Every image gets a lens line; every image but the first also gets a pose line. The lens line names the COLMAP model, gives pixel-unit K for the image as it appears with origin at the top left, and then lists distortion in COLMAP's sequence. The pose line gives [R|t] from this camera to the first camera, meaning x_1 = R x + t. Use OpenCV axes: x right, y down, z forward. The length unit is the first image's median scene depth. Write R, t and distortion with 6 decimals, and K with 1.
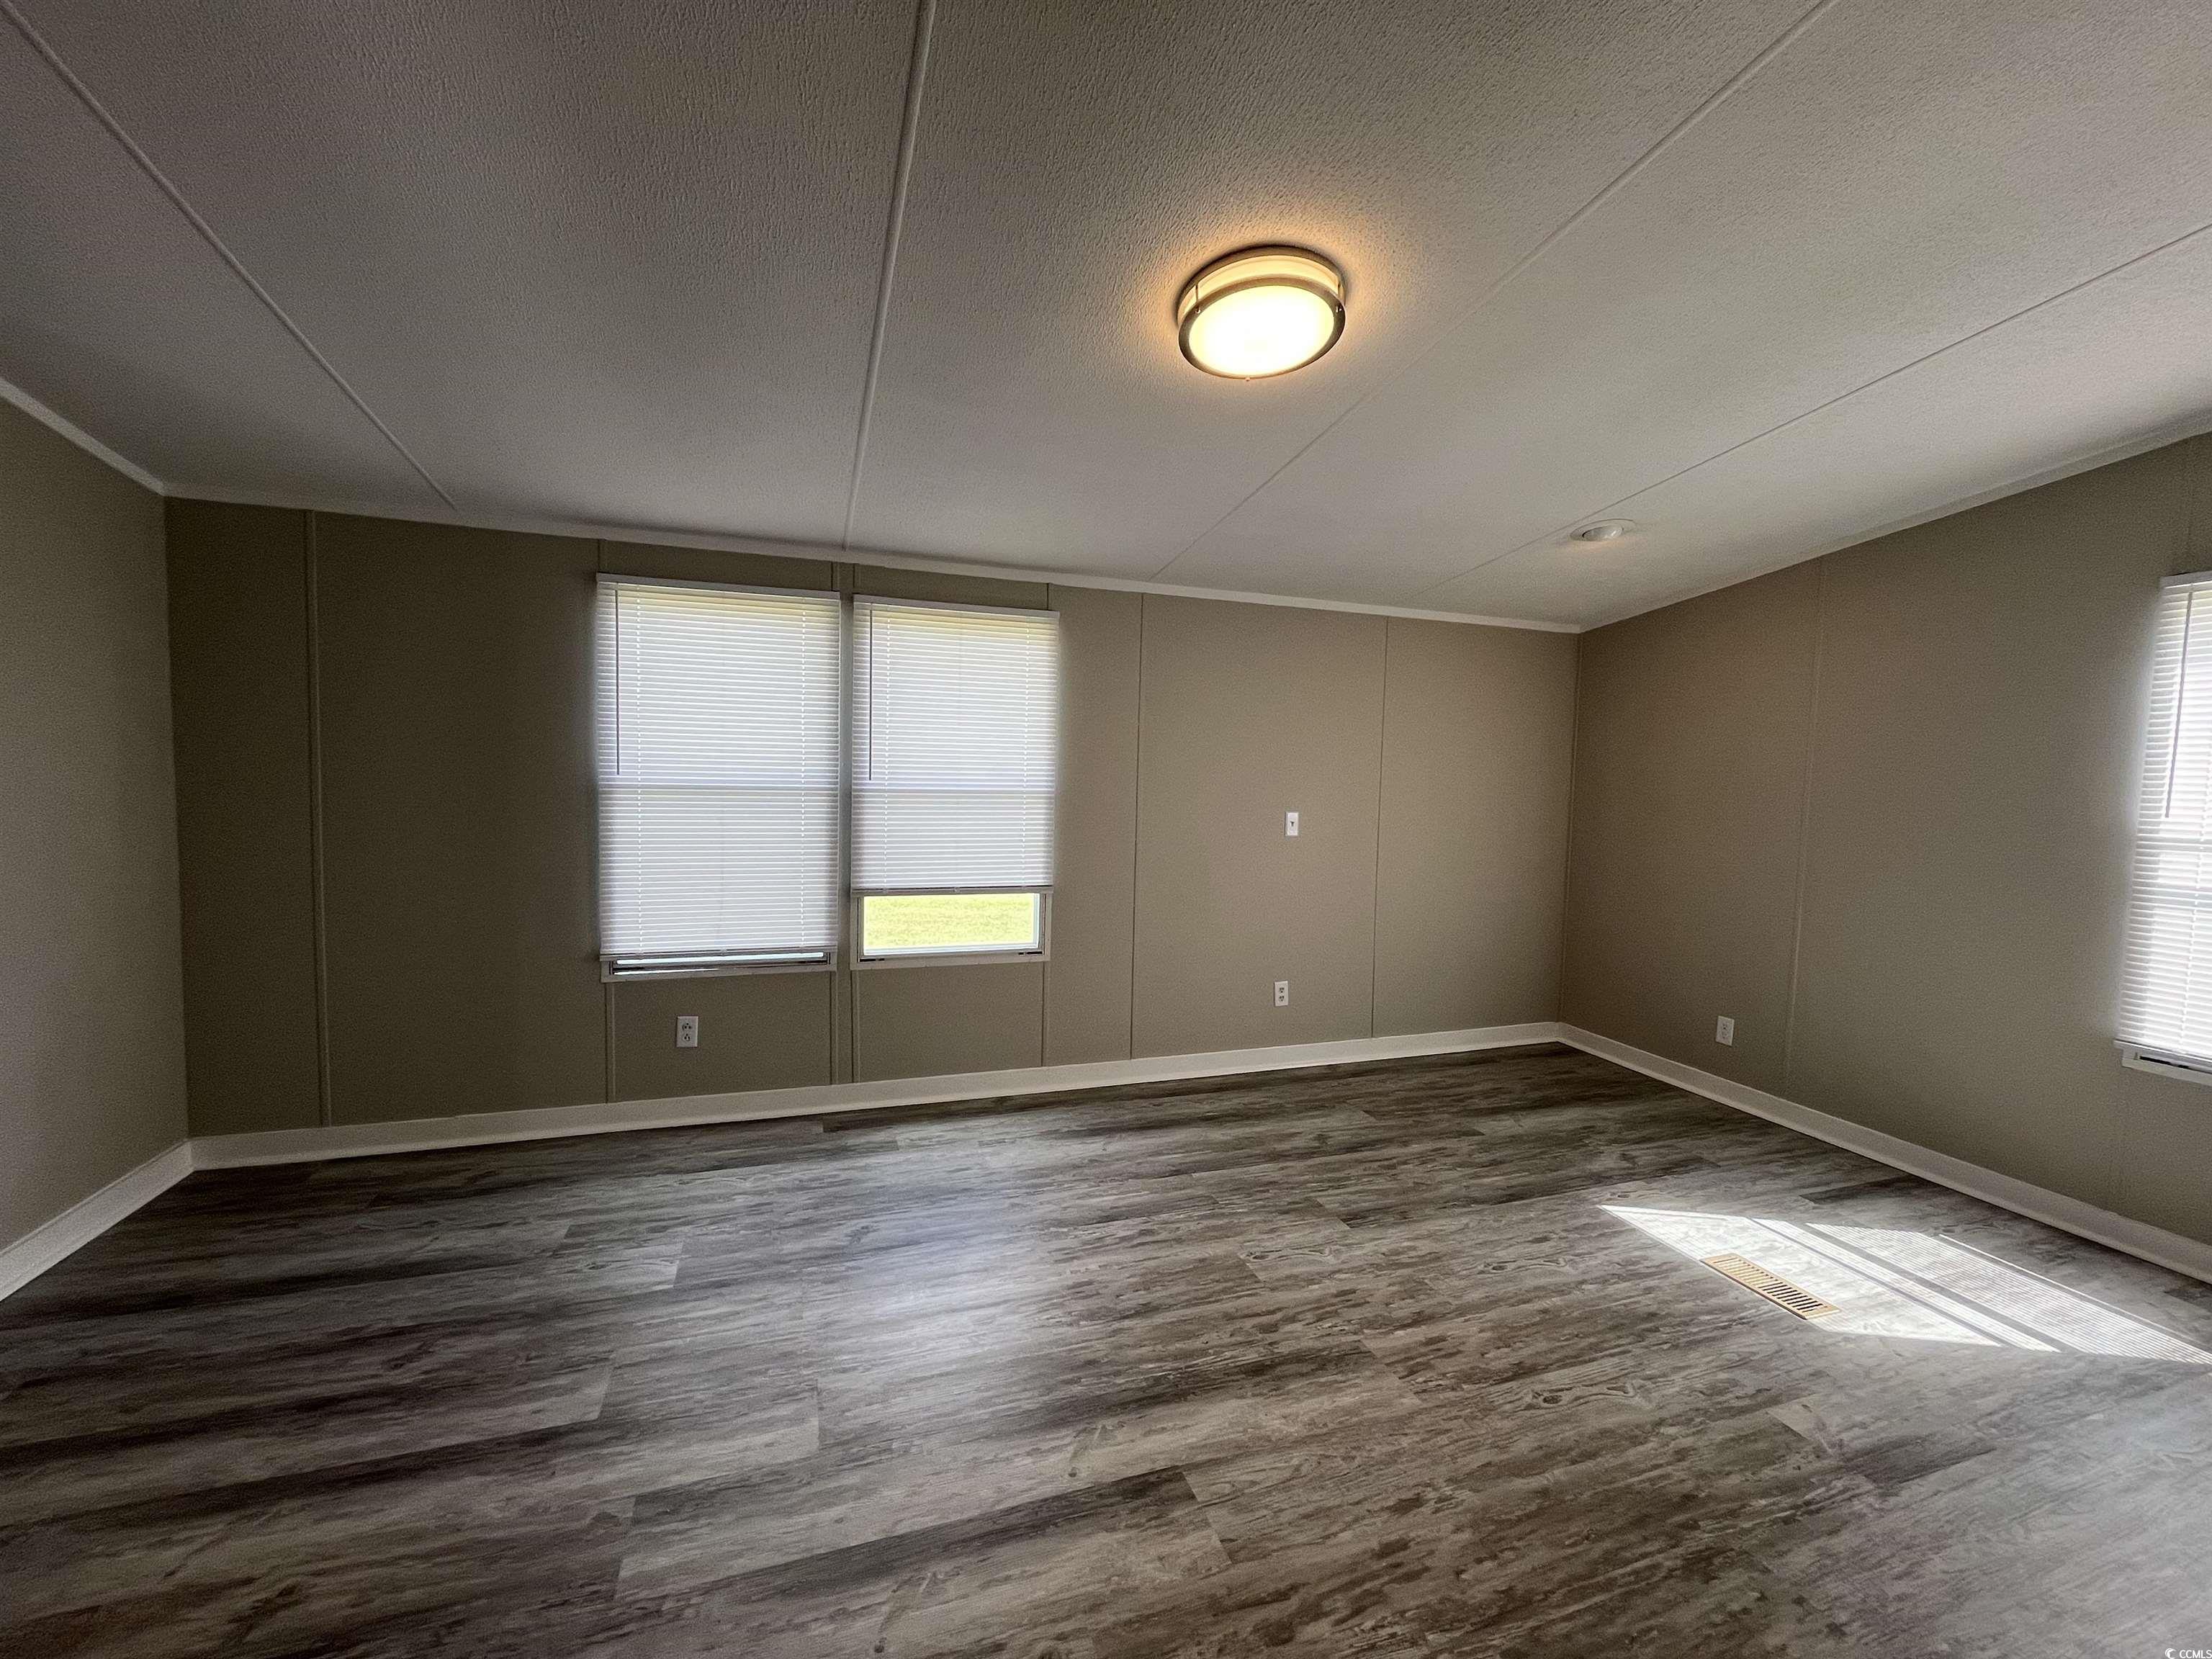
lens RADIAL K [[894.2, 0, 1106.0], [0, 894.2, 829.5], [0, 0, 1]] dist [-0.002163, -0.000362]
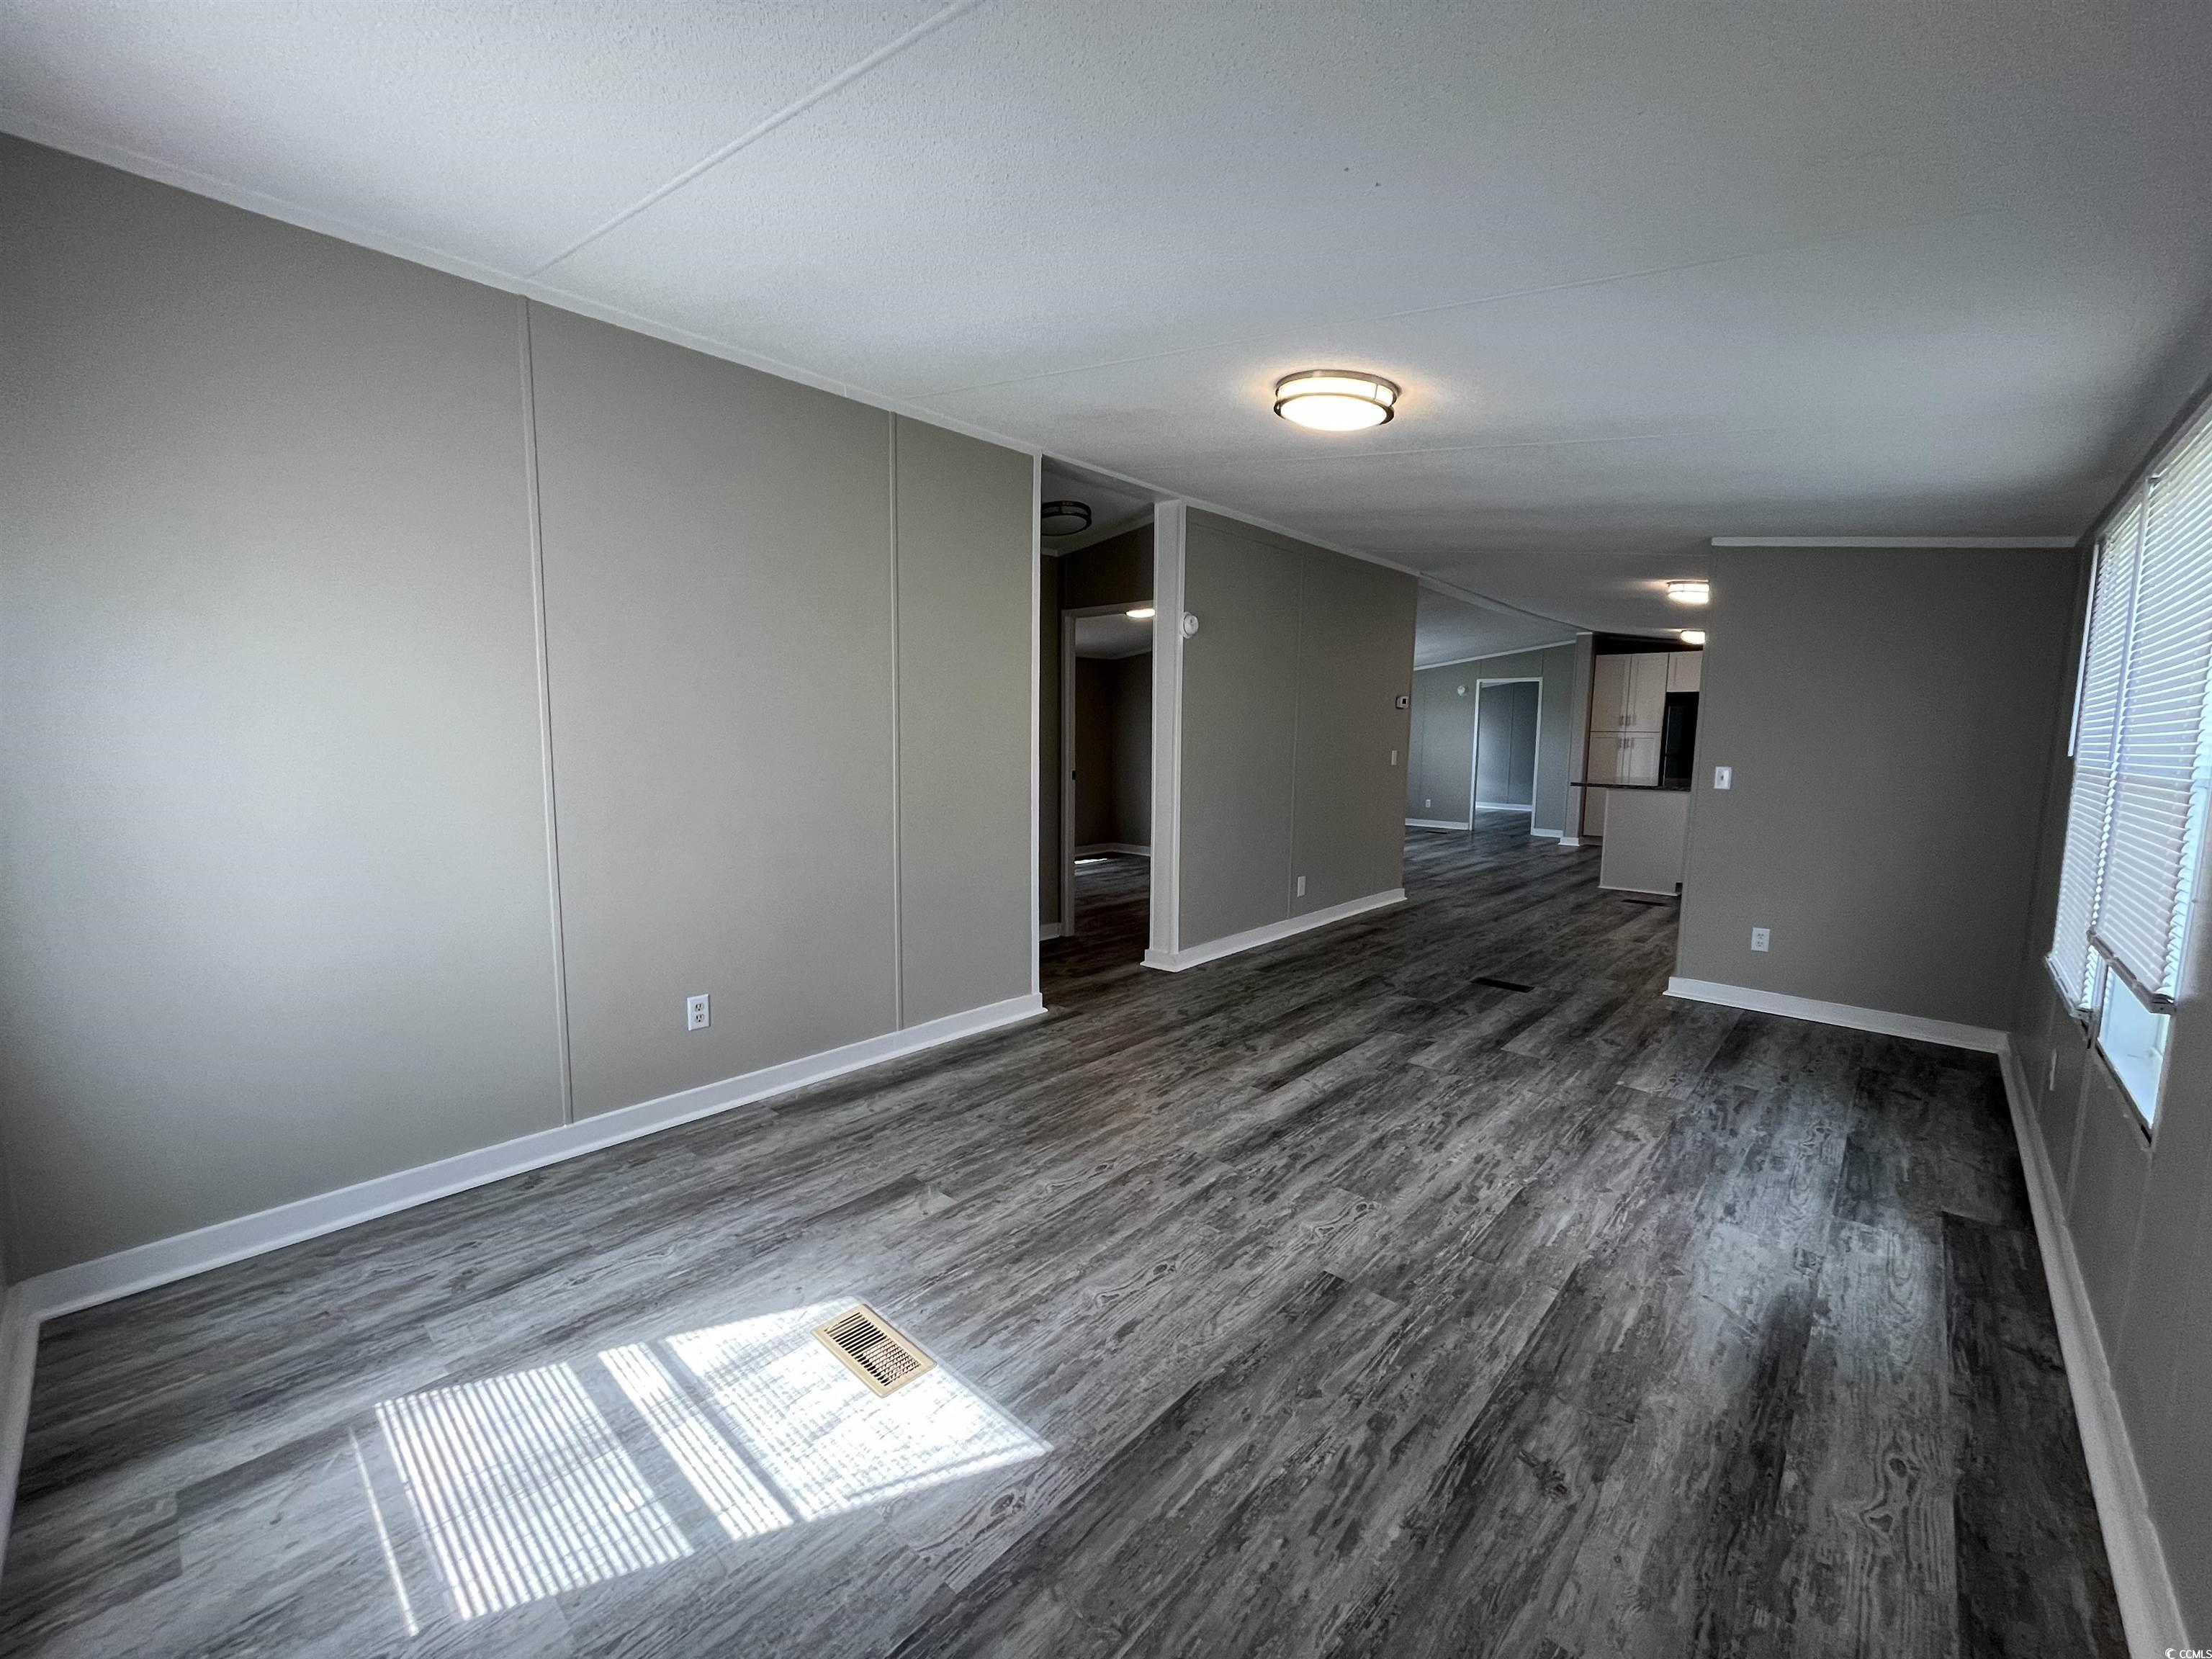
lens RADIAL K [[894.2, 0, 1106.0], [0, 894.2, 829.5], [0, 0, 1]] dist [-0.002163, -0.000362]
pose [[-0.876354, 0.018638, -0.481306, 0.918857], [-0.061891, 0.986610, 0.150897, -0.081300], [0.477674, 0.162028, -0.863467, 1.688531]]
